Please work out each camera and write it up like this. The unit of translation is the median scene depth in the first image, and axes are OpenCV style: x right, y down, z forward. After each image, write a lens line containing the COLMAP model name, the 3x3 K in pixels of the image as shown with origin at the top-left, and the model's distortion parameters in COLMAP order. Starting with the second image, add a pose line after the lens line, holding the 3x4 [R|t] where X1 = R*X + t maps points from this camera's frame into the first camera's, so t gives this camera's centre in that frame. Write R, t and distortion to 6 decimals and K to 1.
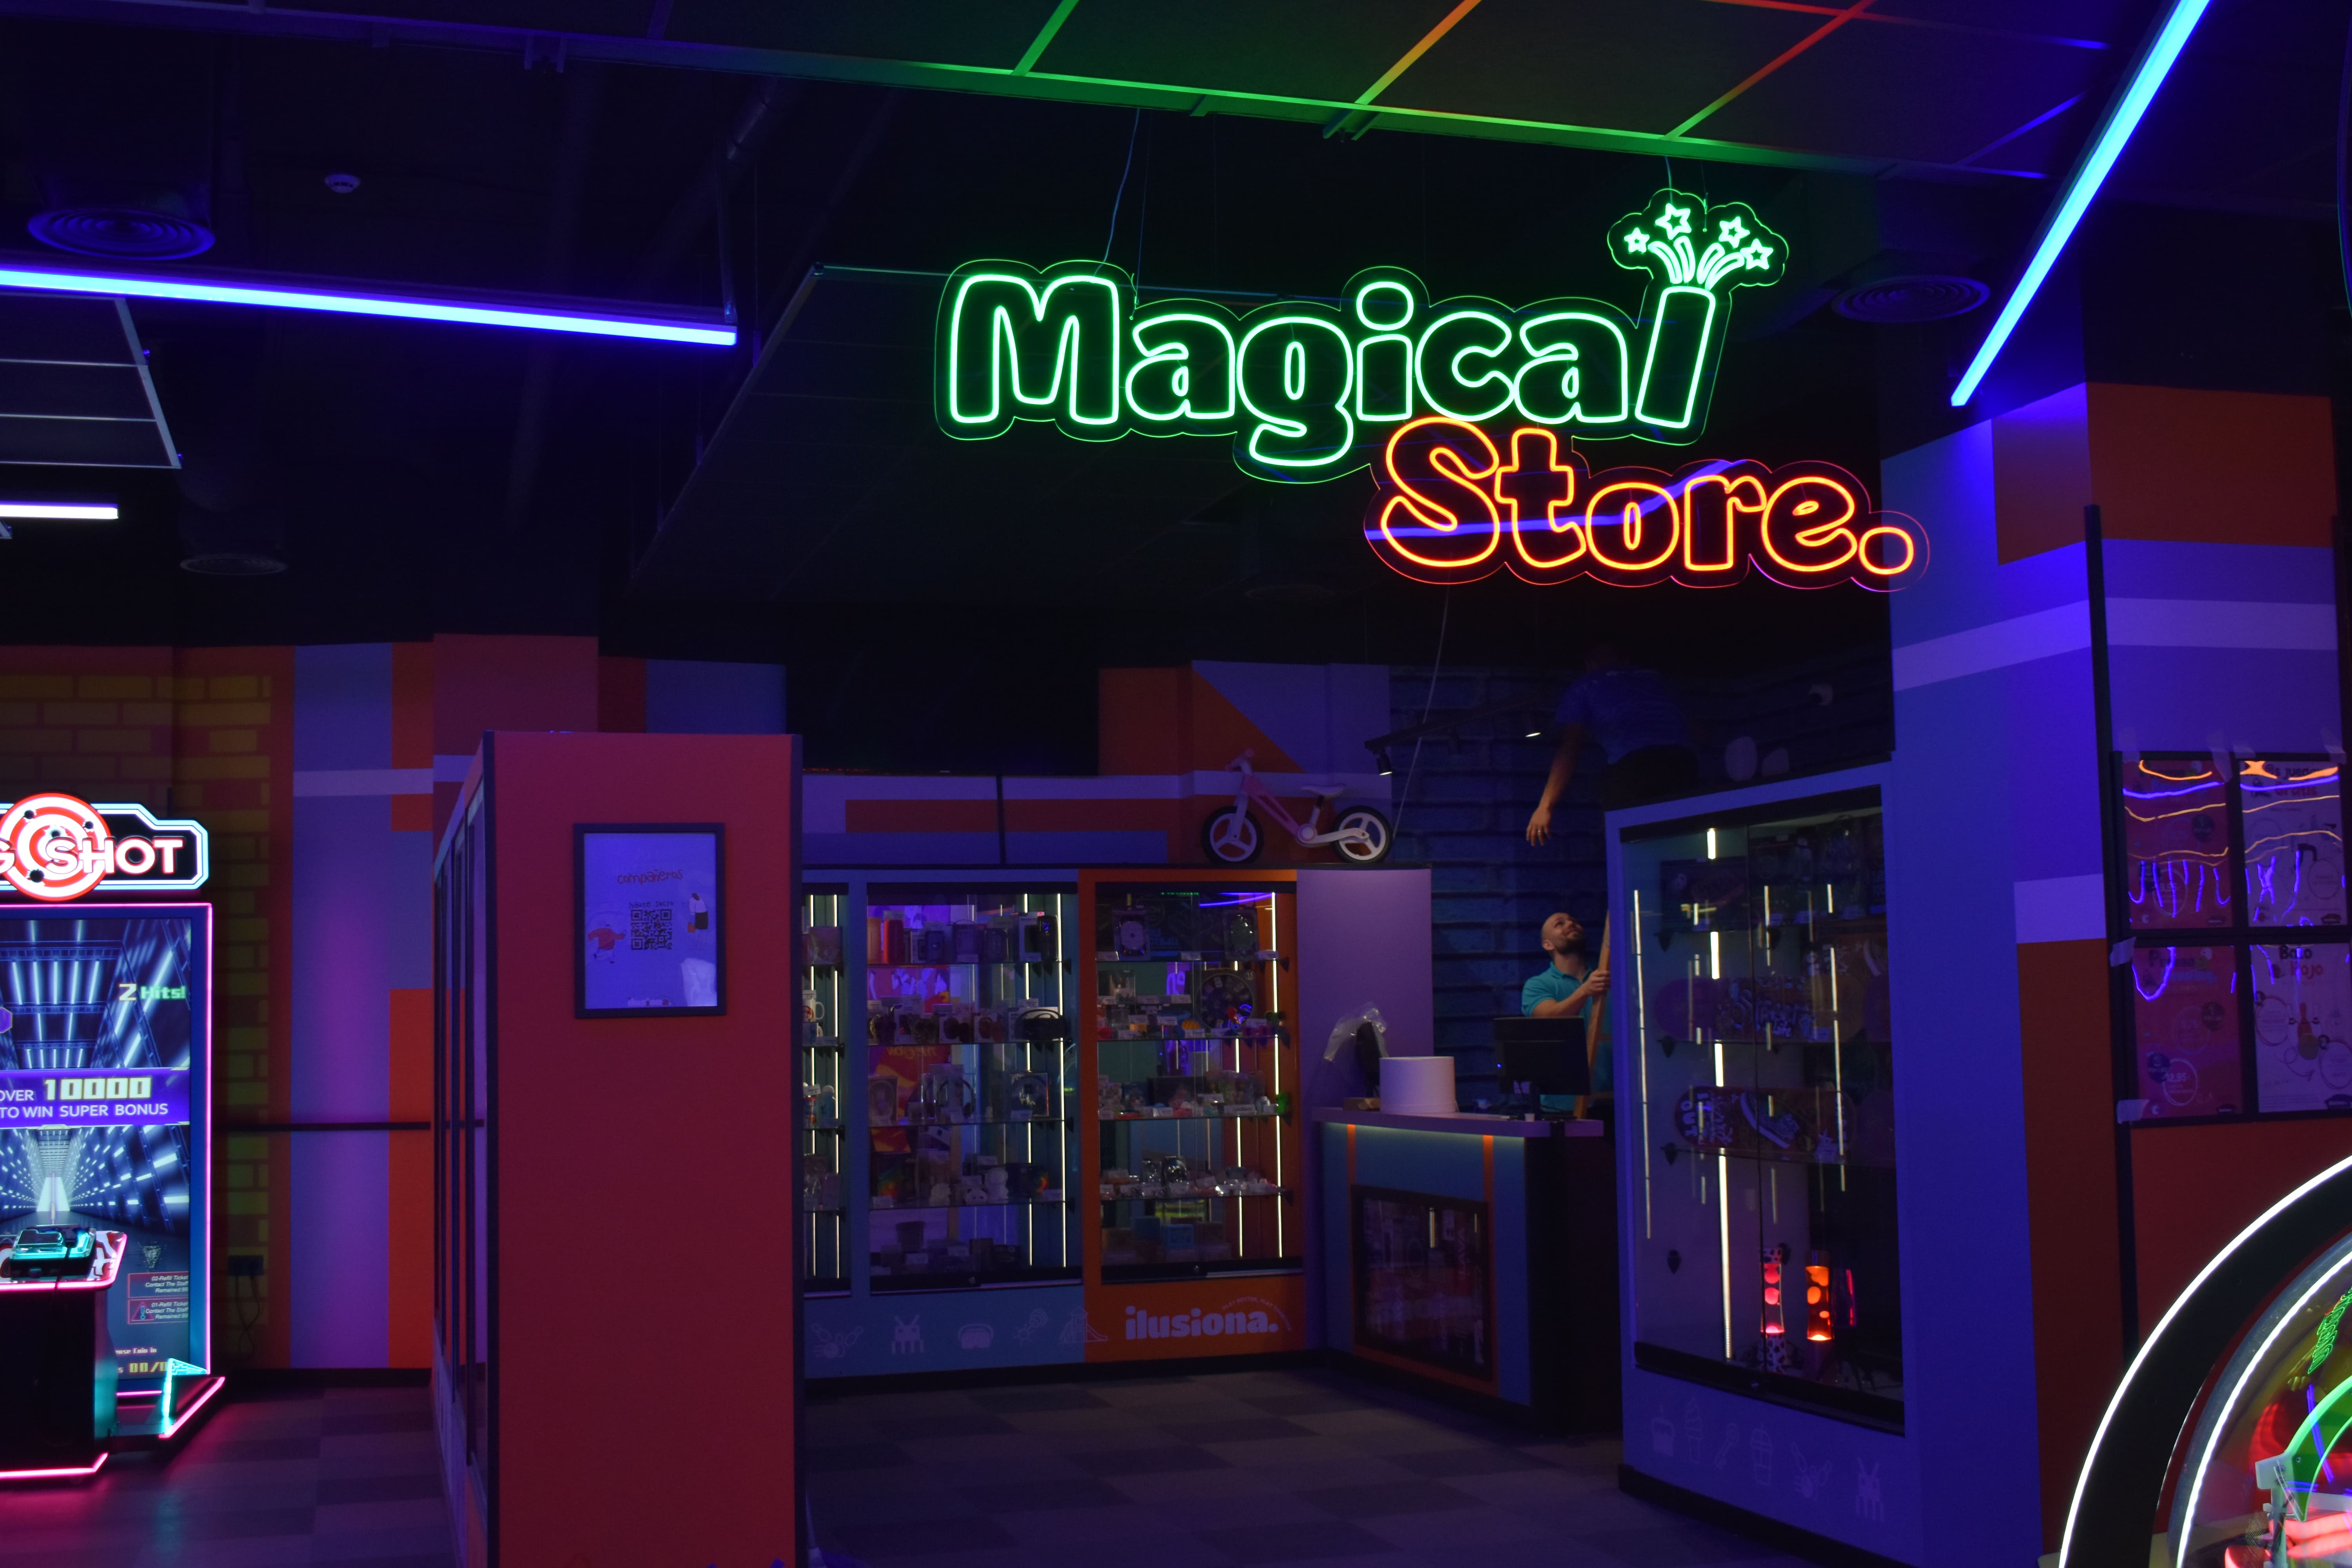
lens RADIAL K [[2611.1, 0, 1176.0], [0, 2611.1, 784.0], [0, 0, 1]] dist [-0.071120, 0.005659]
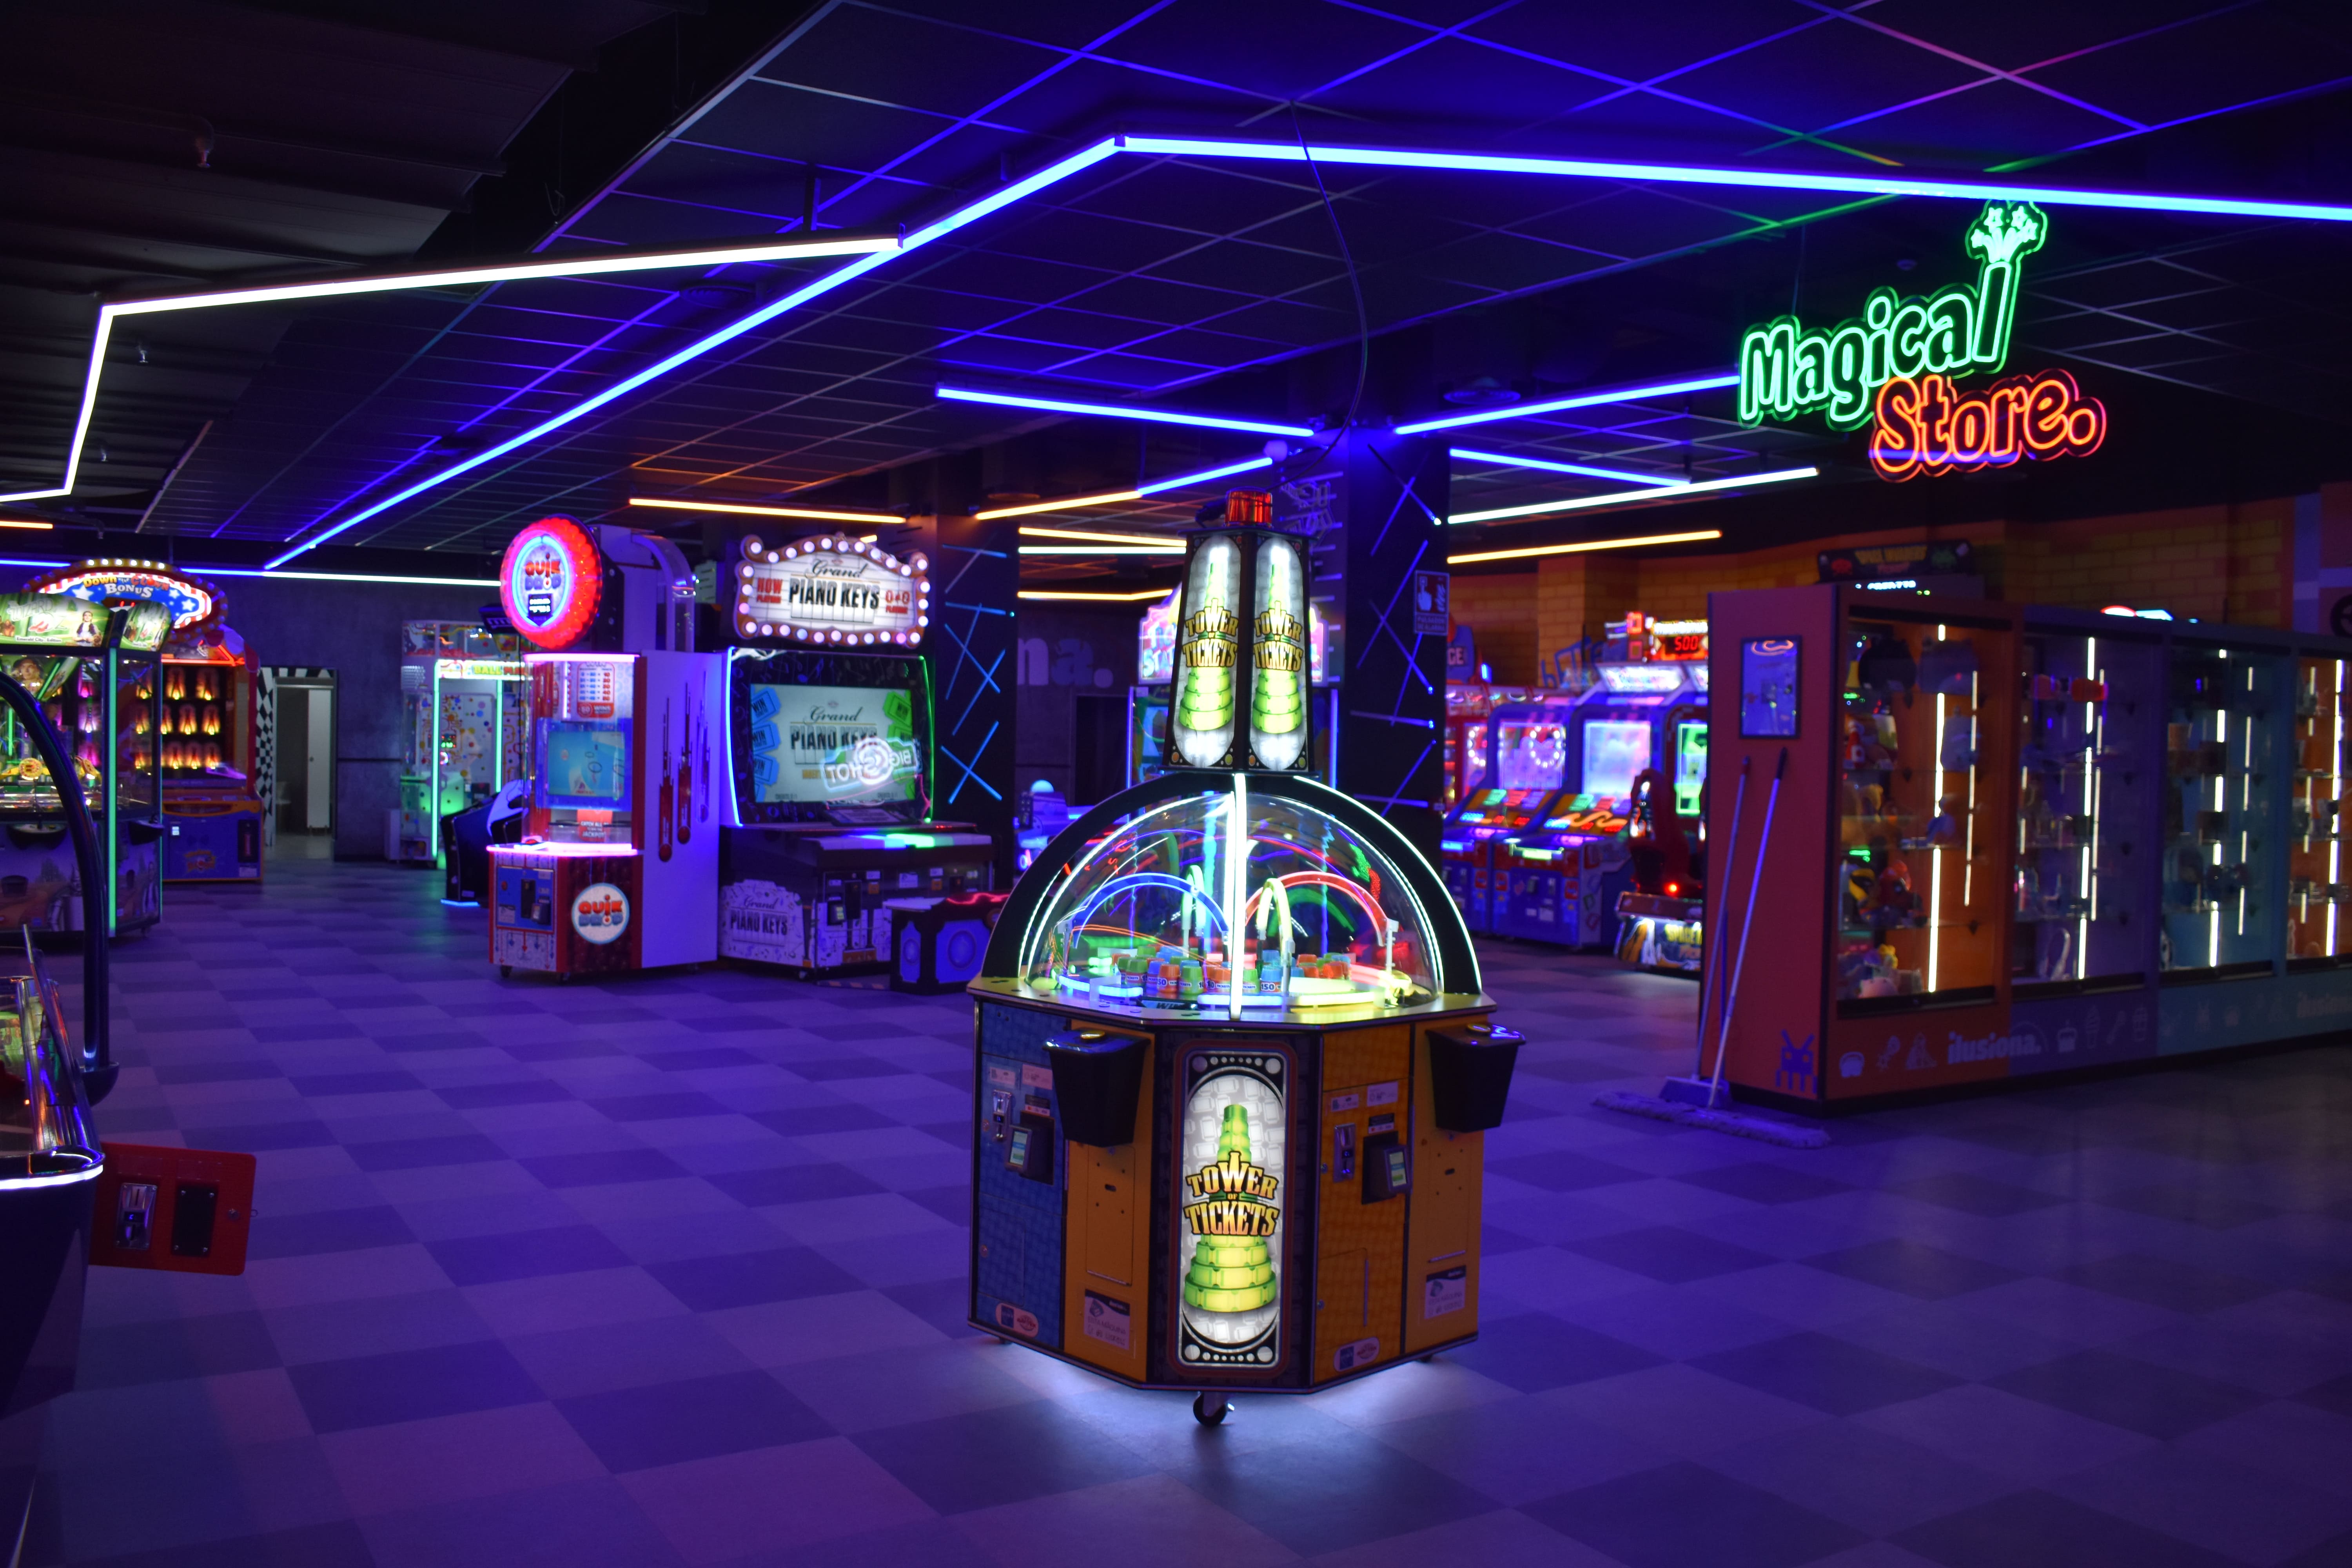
lens RADIAL K [[1868.6, 0, 1176.0], [0, 1868.6, 784.0], [0, 0, 1]] dist [-0.092166, 0.000549]
pose [[0.260380, 0.048852, -0.964270, 1.091191], [0.058871, 0.996058, 0.066359, 0.008238], [0.963710, -0.074046, 0.256477, 0.259693]]
